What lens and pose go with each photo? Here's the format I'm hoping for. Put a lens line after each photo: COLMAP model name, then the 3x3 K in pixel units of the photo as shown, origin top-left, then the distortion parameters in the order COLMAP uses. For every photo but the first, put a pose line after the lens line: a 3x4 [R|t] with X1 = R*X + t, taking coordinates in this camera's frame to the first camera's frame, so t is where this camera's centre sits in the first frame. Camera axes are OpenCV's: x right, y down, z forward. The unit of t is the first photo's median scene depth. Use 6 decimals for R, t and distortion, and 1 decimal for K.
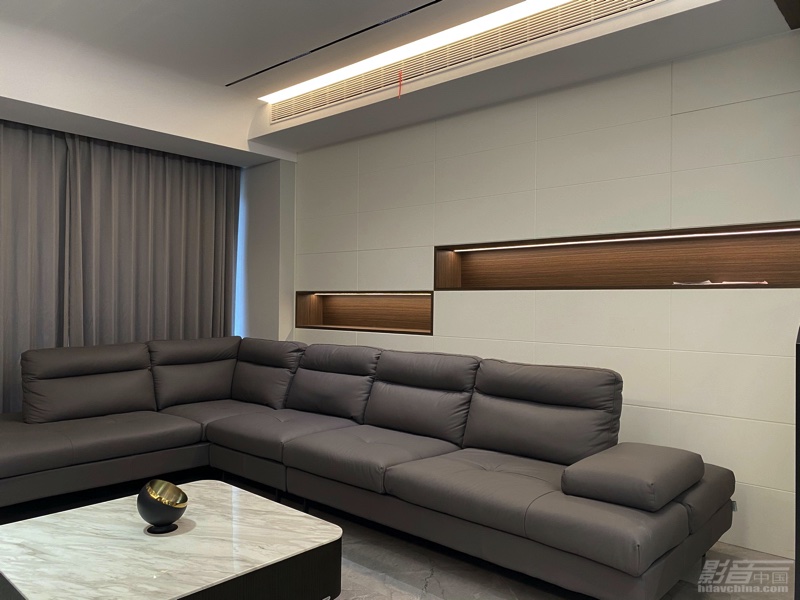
lens RADIAL K [[630.7, 0, 399.0], [0, 630.7, 297.7], [0, 0, 1]] dist [-0.007181, -0.010794]
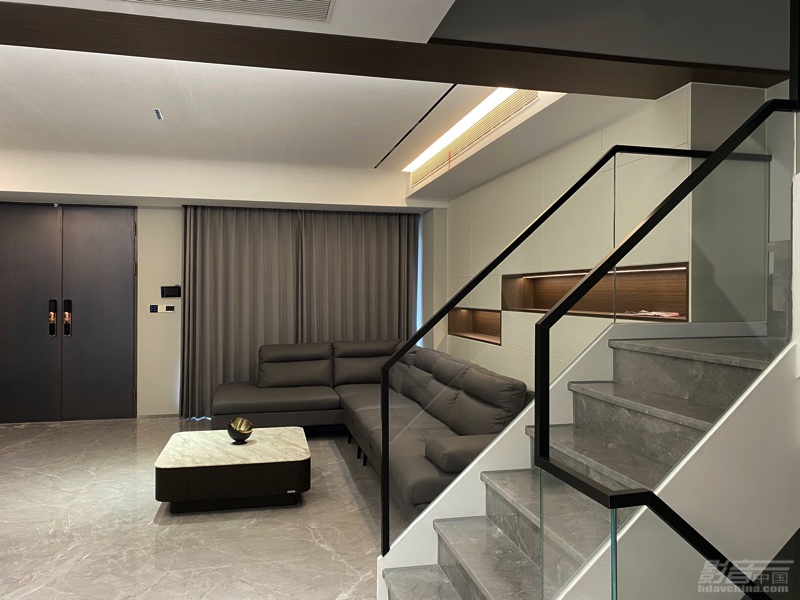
lens RADIAL K [[630.7, 0, 402.4], [0, 630.7, 300.3], [0, 0, 1]] dist [-0.007181, -0.010794]
pose [[0.815322, 0.000460, -0.579007, 0.640922], [0.009879, 0.999843, 0.014705, -0.053523], [0.578923, -0.017709, 0.815190, -0.157003]]
